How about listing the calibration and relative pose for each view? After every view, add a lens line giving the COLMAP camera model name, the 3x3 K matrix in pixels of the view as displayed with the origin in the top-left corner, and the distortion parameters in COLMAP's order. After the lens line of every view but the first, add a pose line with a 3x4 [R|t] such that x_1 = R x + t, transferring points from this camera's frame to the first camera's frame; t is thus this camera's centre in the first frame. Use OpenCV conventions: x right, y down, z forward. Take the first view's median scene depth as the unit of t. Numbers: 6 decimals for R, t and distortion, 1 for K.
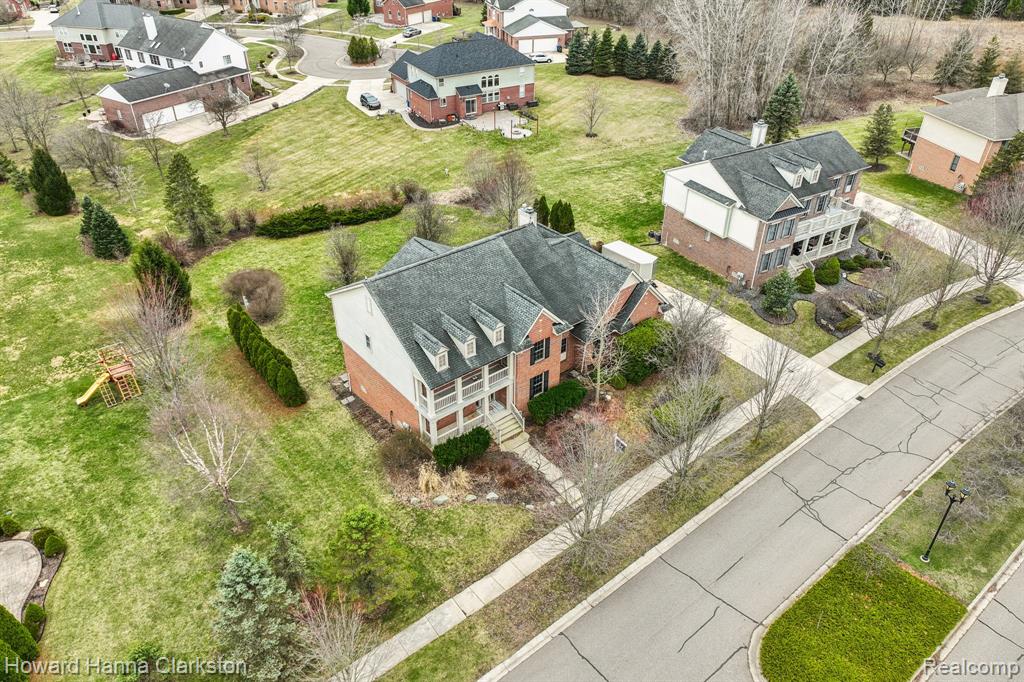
lens RADIAL K [[711.3, 0, 511.8], [0, 711.3, 339.6], [0, 0, 1]] dist [-0.000942, 0.005617]
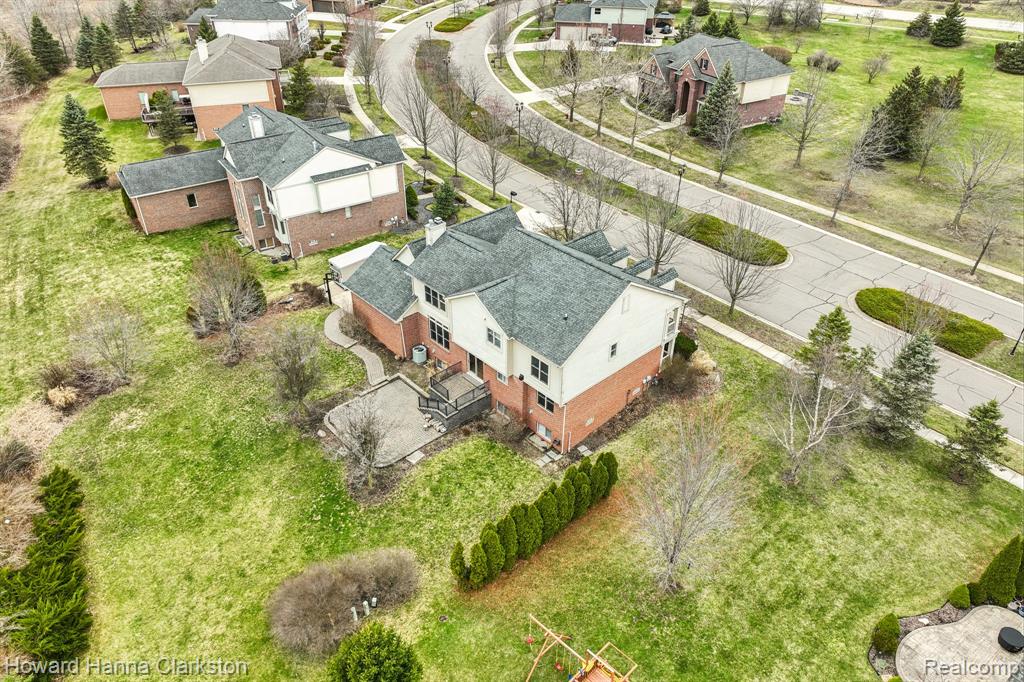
lens RADIAL K [[711.3, 0, 511.4], [0, 711.3, 341.2], [0, 0, 1]] dist [-0.000942, 0.005617]
pose [[-0.048197, -0.574013, 0.817426, -0.767339], [0.562782, 0.660504, 0.497002, -0.443280], [-0.825199, 0.483987, 0.291210, 0.640240]]
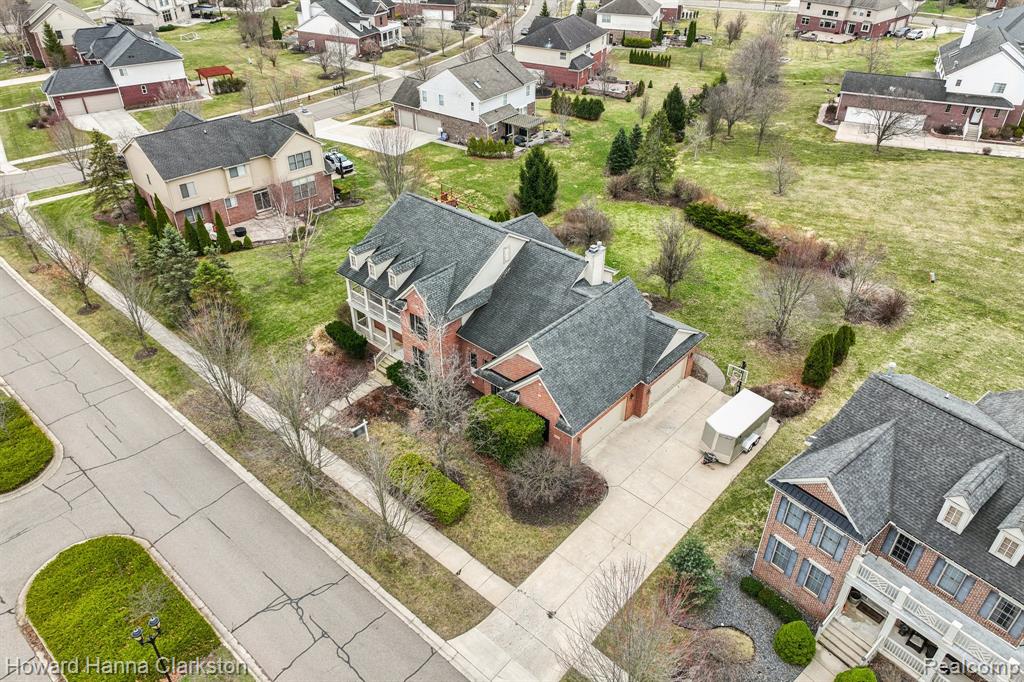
lens RADIAL K [[711.3, 0, 512.3], [0, 711.3, 342.8], [0, 0, 1]] dist [-0.000942, 0.005617]
pose [[0.167734, 0.560887, -0.810723, 0.704267], [-0.555907, 0.732967, 0.392079, -0.346015], [0.814145, 0.384922, 0.434744, 0.519466]]
